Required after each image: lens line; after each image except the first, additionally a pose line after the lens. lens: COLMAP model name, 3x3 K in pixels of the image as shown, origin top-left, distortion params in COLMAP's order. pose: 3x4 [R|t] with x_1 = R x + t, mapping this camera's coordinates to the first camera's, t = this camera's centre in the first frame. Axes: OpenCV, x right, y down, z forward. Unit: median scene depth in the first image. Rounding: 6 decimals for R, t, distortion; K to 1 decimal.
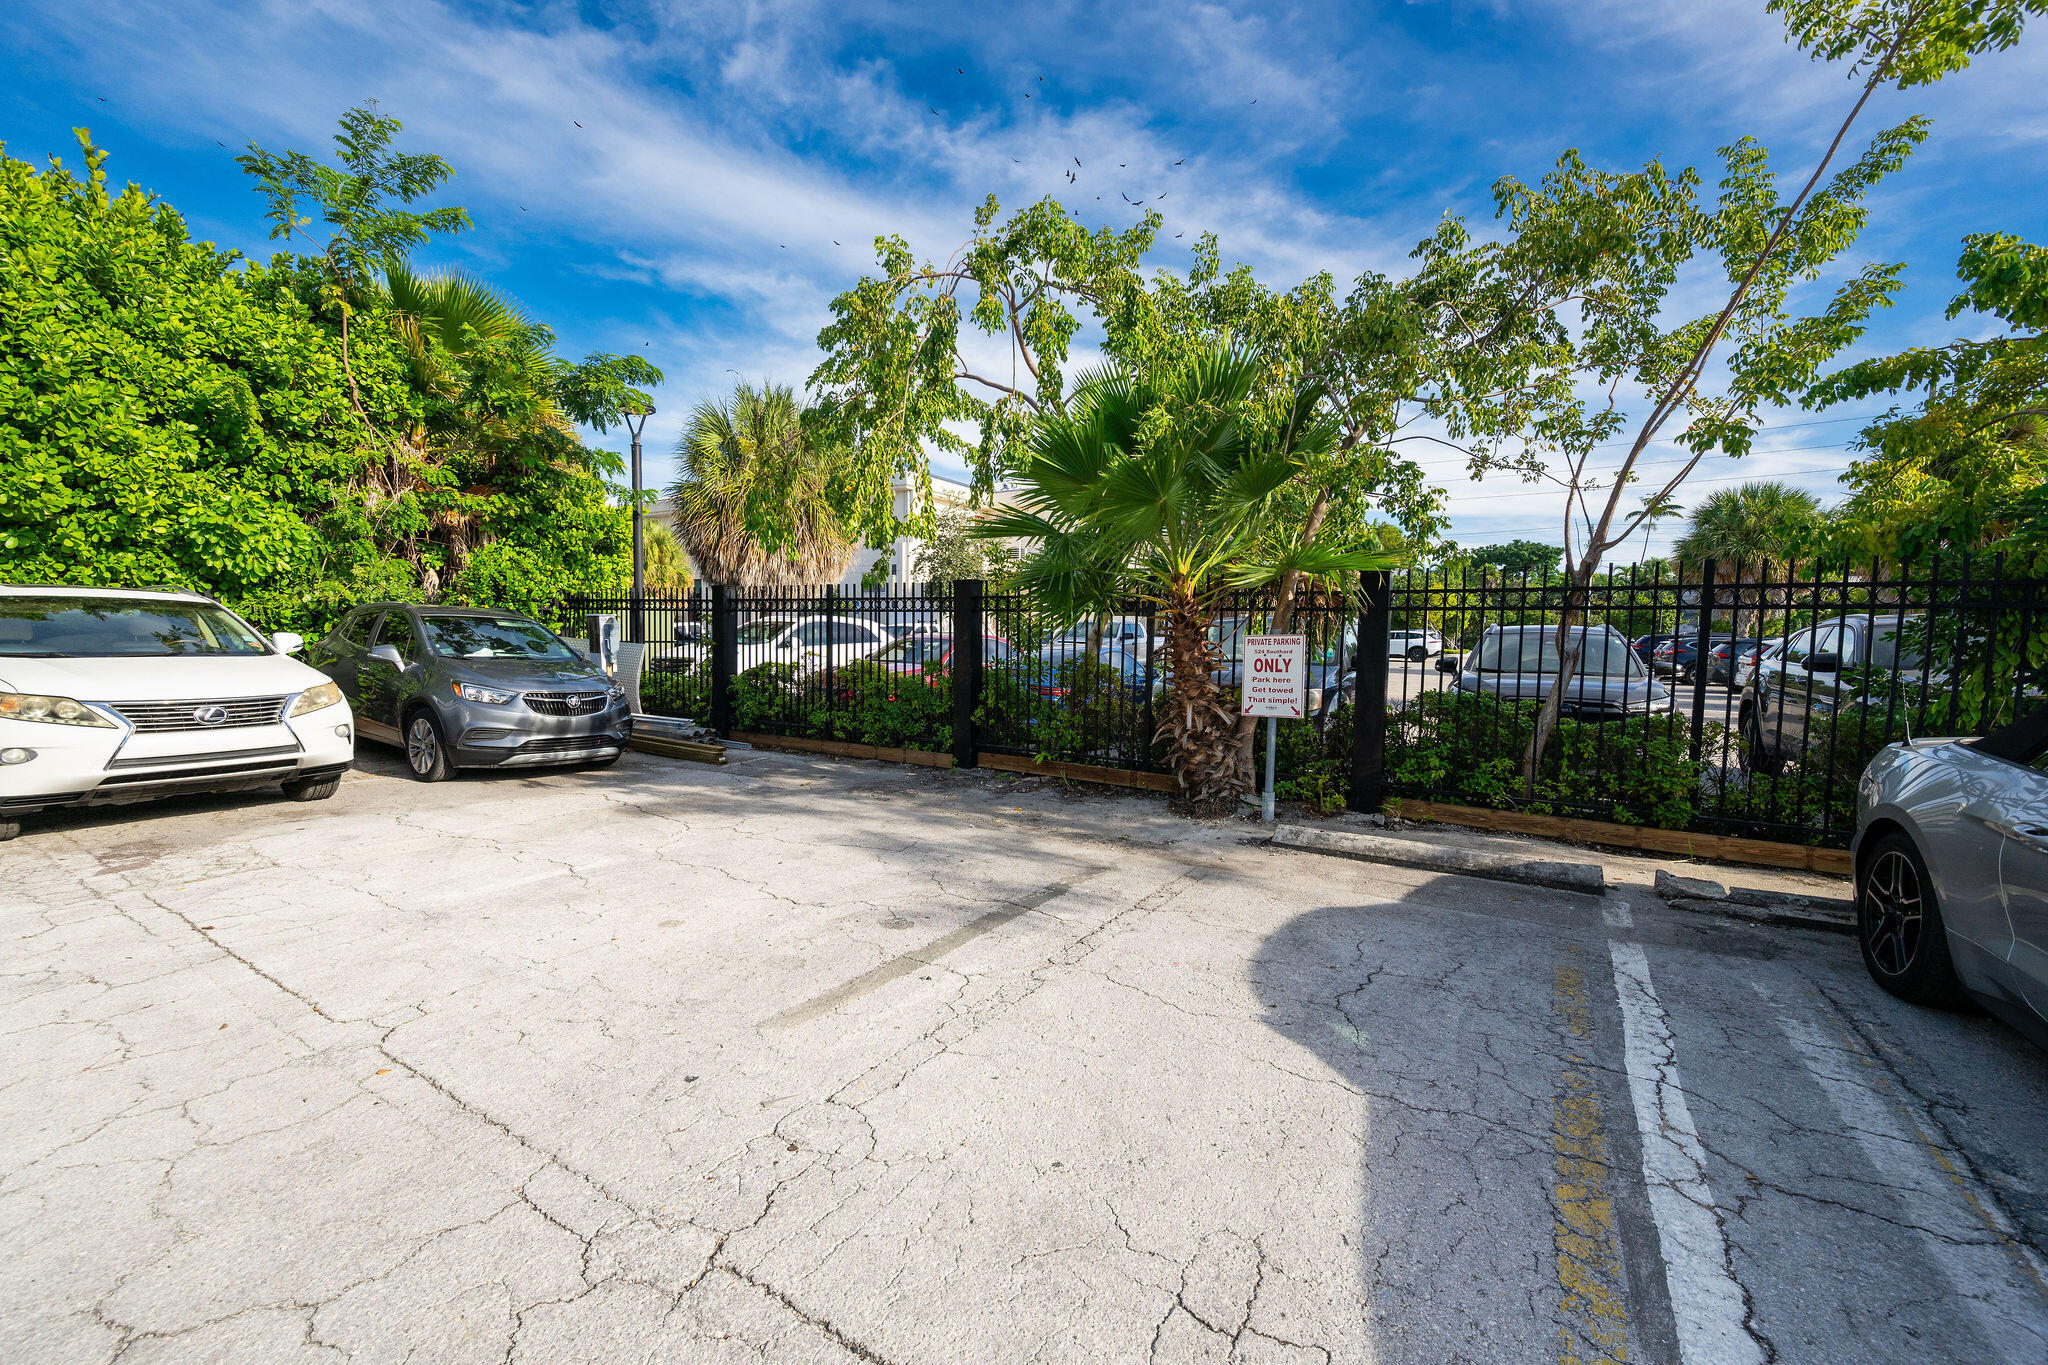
lens RADIAL K [[808.1, 0, 1019.5], [0, 808.1, 689.9], [0, 0, 1]] dist [-0.003614, 0.000739]
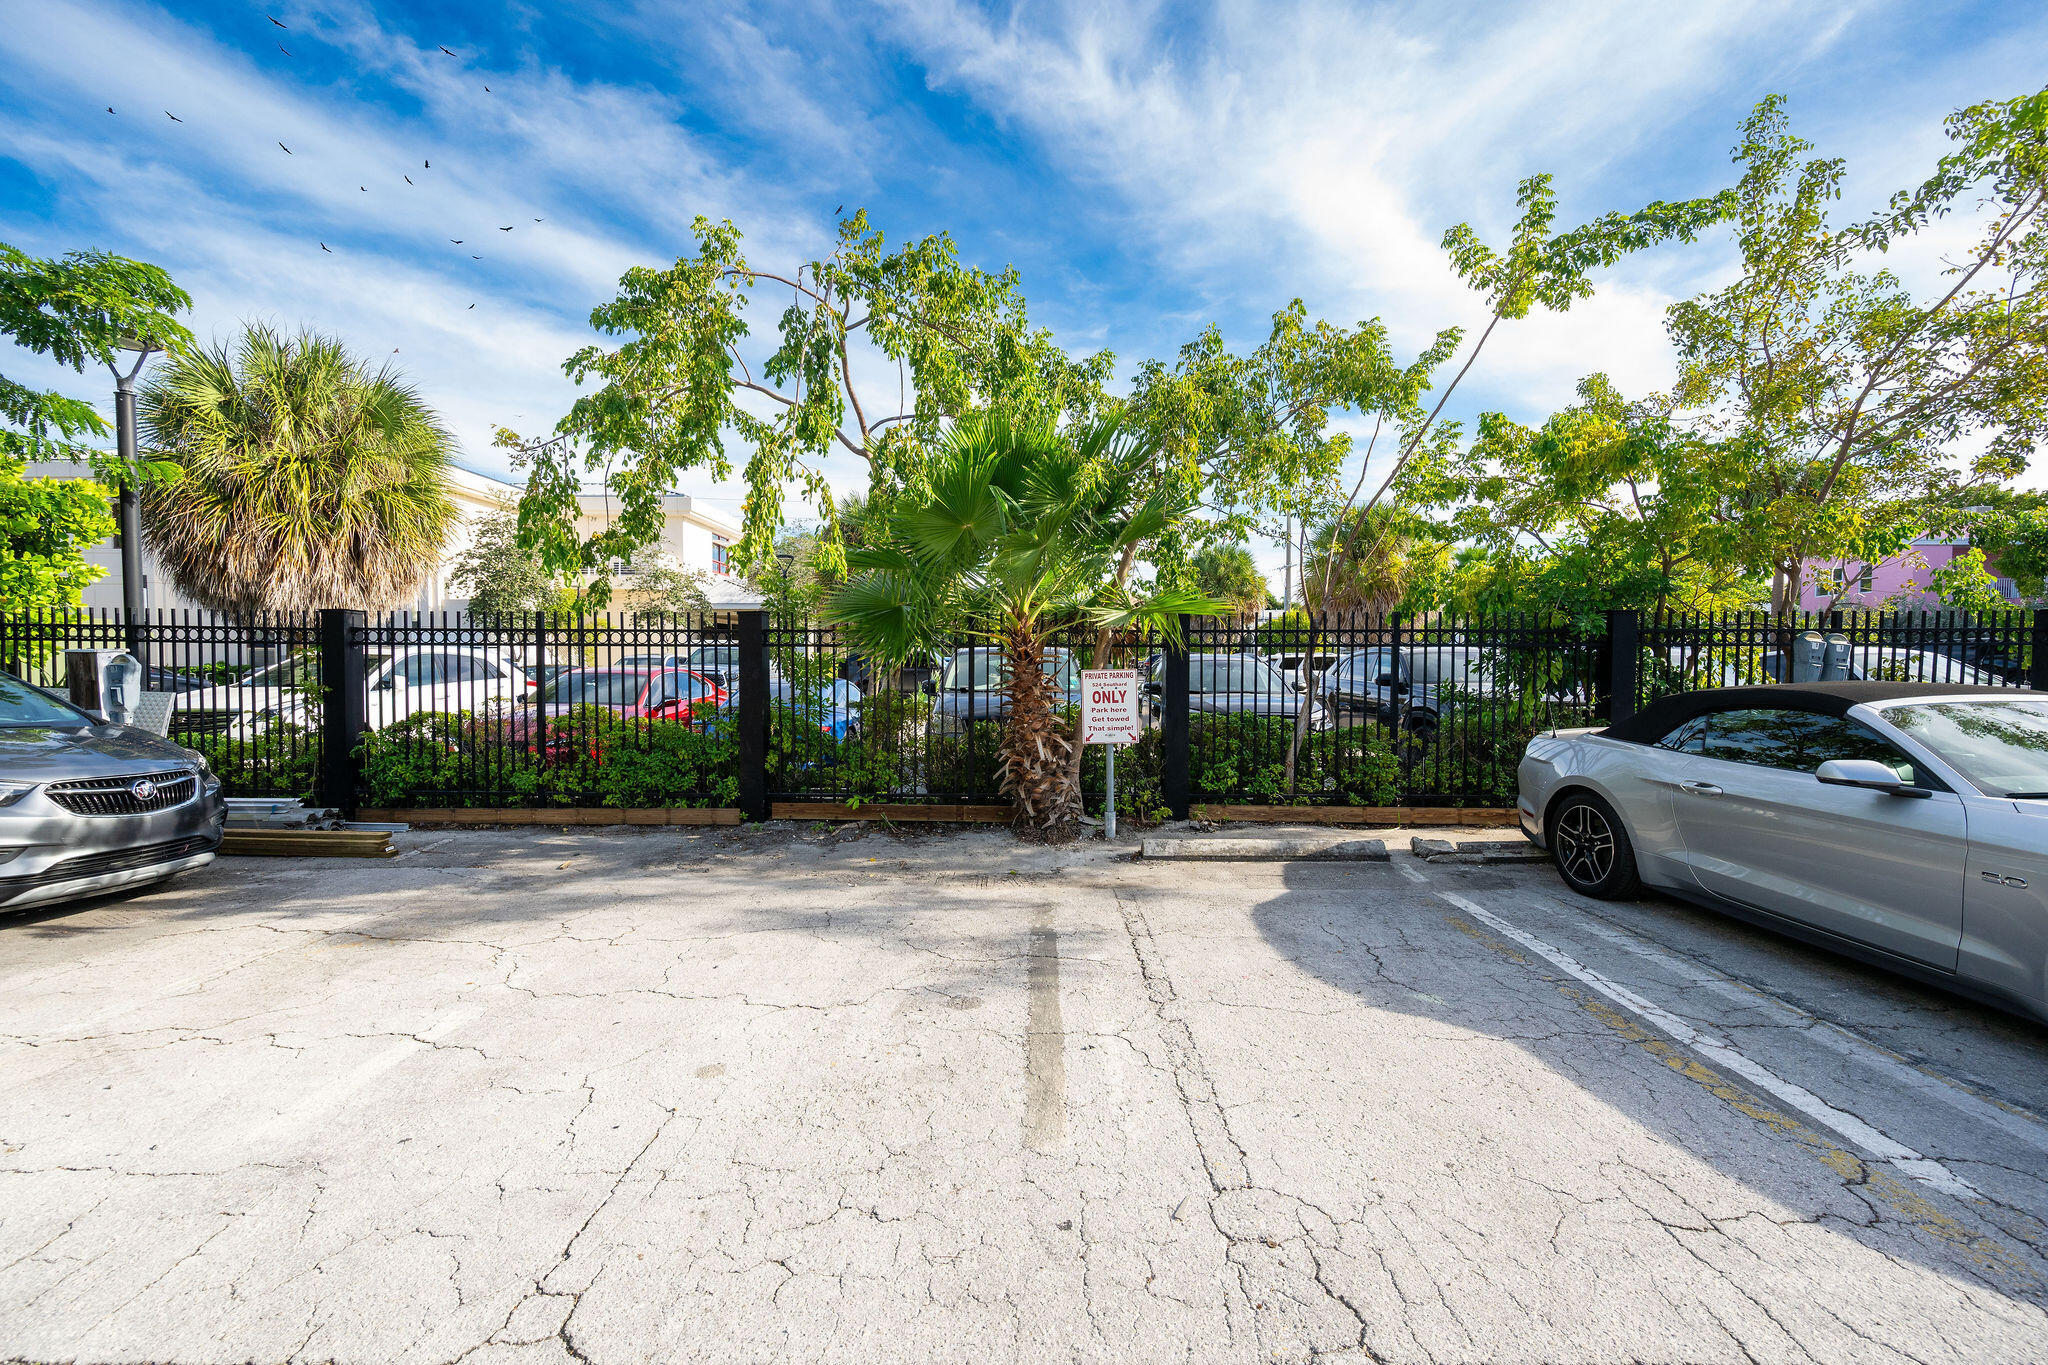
lens RADIAL K [[808.1, 0, 1019.5], [0, 808.1, 689.9], [0, 0, 1]] dist [-0.003614, 0.000739]
pose [[0.854781, -0.033826, 0.517885, -0.428117], [0.046524, 0.998850, -0.011549, -0.038494], [-0.516899, 0.033966, 0.855372, 0.133000]]
